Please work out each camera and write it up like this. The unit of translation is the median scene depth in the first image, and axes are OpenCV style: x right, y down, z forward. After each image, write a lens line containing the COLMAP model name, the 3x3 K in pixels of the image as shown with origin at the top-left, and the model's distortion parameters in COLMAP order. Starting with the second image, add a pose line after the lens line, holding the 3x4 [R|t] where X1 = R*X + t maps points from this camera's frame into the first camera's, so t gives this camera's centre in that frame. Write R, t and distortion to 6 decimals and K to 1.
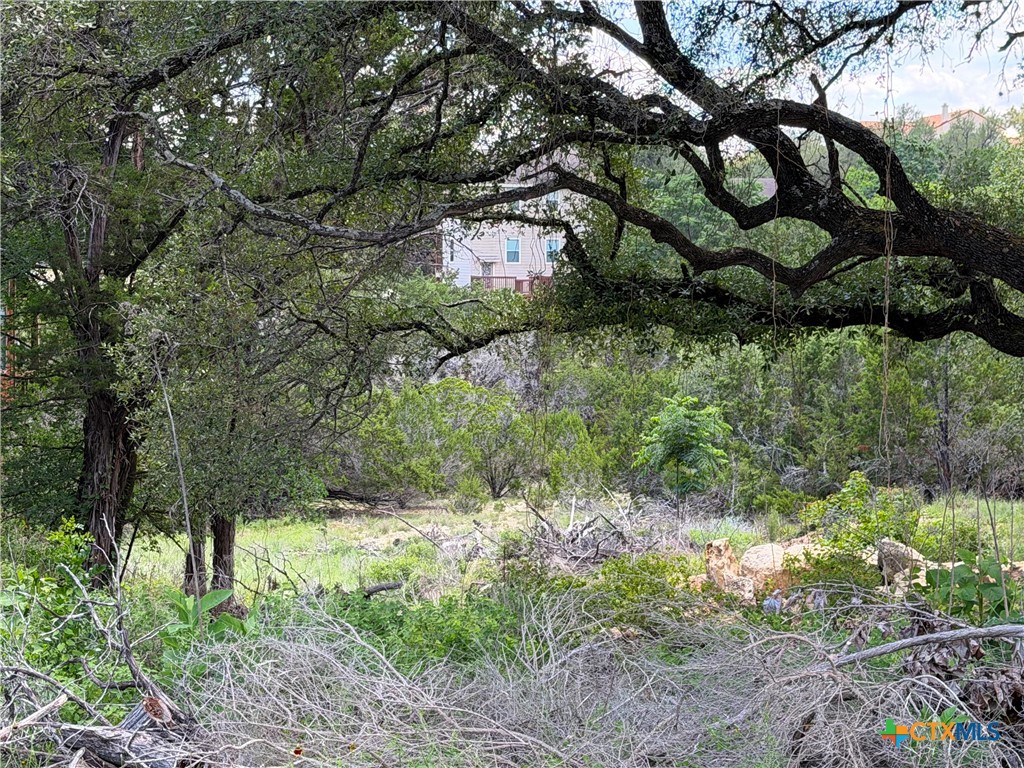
lens RADIAL K [[2174.3, 0, 517.7], [0, 2174.3, 386.0], [0, 0, 1]] dist [0.199279, 0.000000]
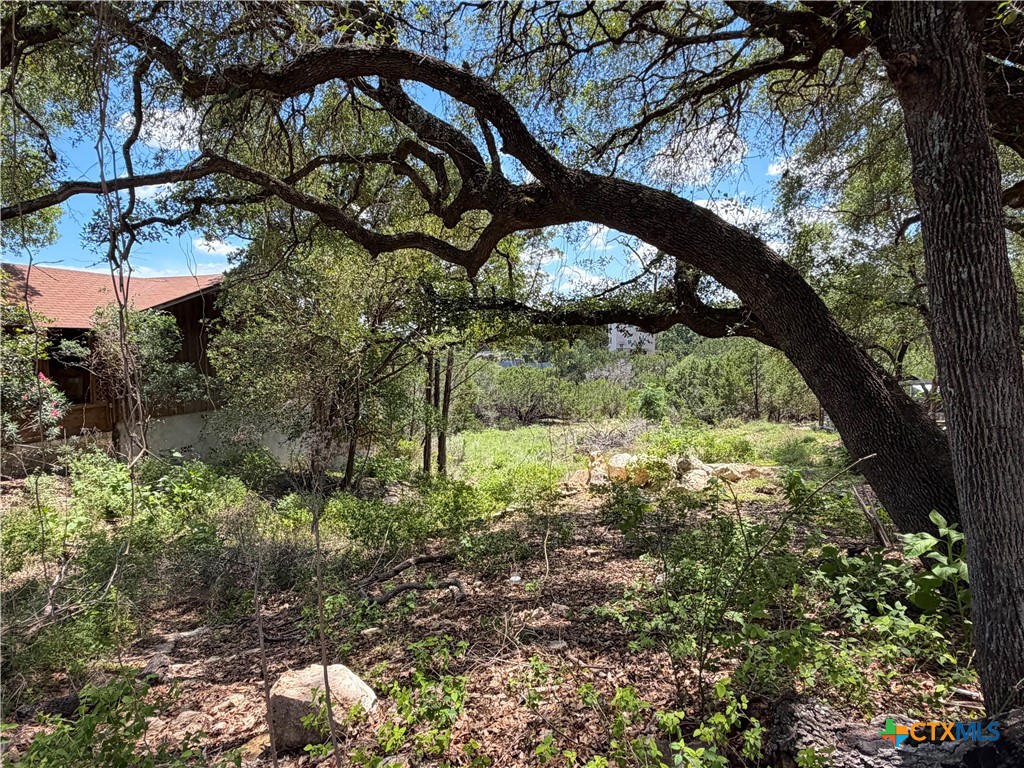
lens RADIAL K [[606.1, 0, 510.4], [0, 606.1, 388.4], [0, 0, 1]] dist [-0.000188, -0.000798]
pose [[0.974366, -0.008004, -0.224828, 0.087307], [0.009618, 0.999935, 0.006083, 0.006070], [0.224765, -0.008089, 0.974379, 0.281771]]
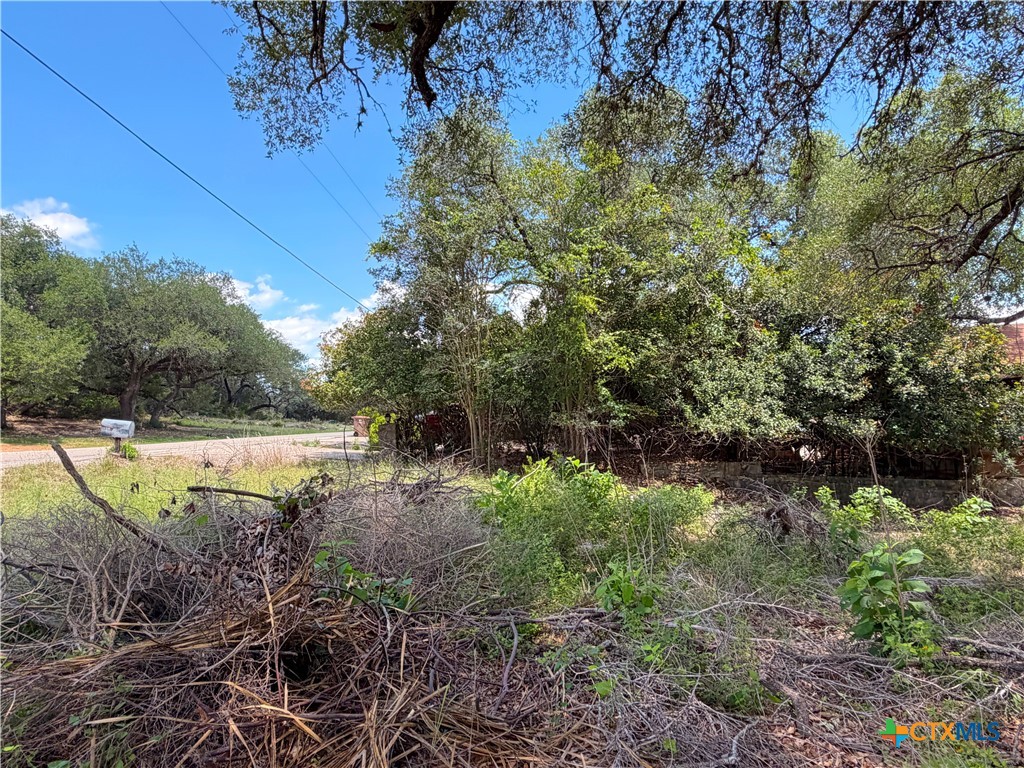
lens RADIAL K [[606.1, 0, 508.0], [0, 606.1, 387.4], [0, 0, 1]] dist [-0.000188, -0.000798]
pose [[-0.035119, -0.054006, -0.997923, 0.150711], [-0.022359, 0.998331, -0.053241, 0.006042], [0.999133, 0.020443, -0.036268, 0.232098]]
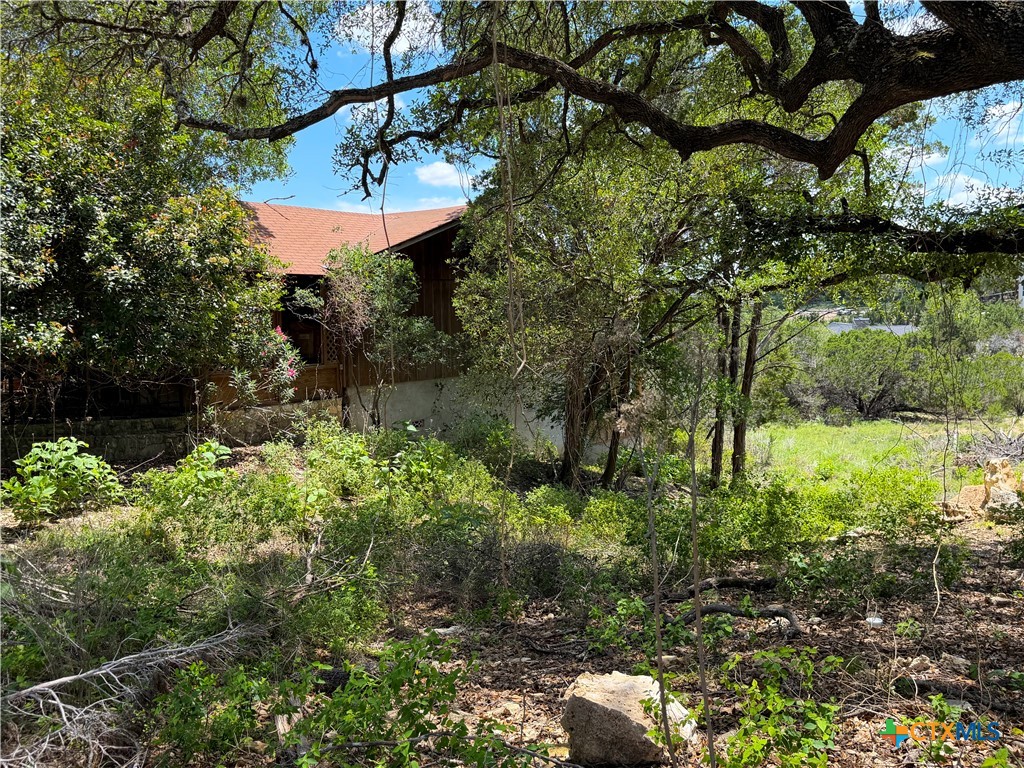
lens RADIAL K [[845.5, 0, 506.7], [0, 845.5, 386.1], [0, 0, 1]] dist [0.109307, -0.183668]
pose [[0.825236, 0.030042, -0.563989, 0.084141], [-0.012214, 0.999300, 0.035358, 0.009686], [0.564657, -0.022290, 0.825025, 0.274145]]
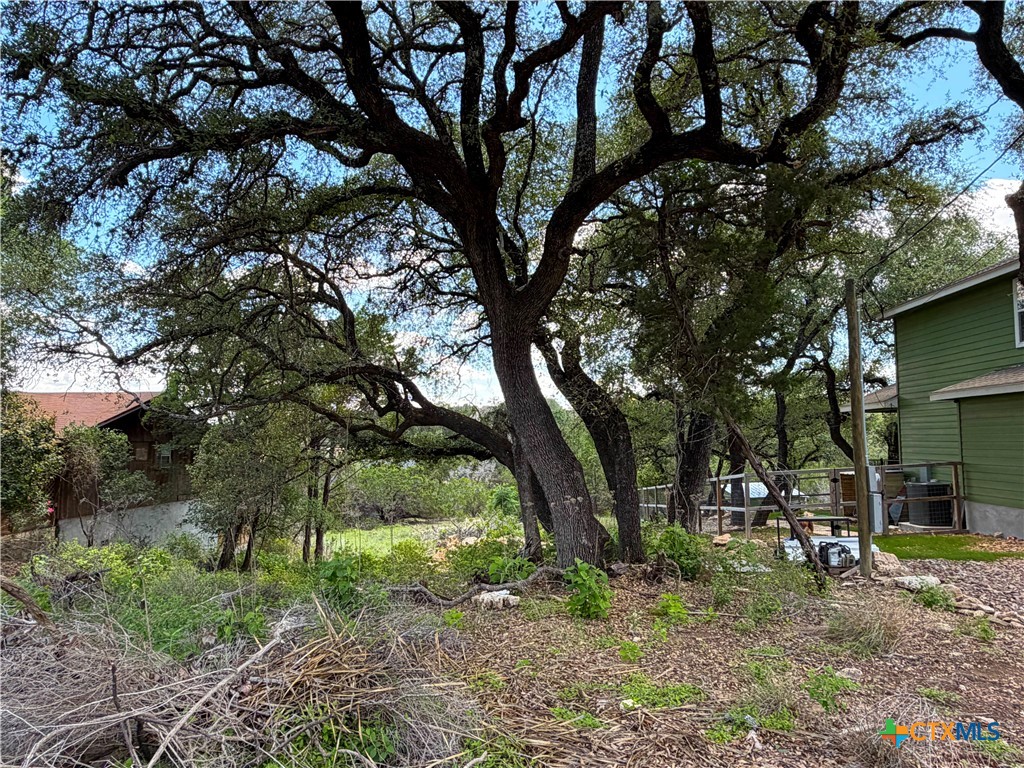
lens RADIAL K [[668.4, 0, 512.8], [0, 668.4, 390.7], [0, 0, 1]] dist [-0.003655, -0.000053]
pose [[0.999904, -0.010553, -0.008925, 0.110487], [0.009274, 0.991090, -0.132870, 0.001440], [0.010247, 0.132775, 0.991093, 0.090215]]
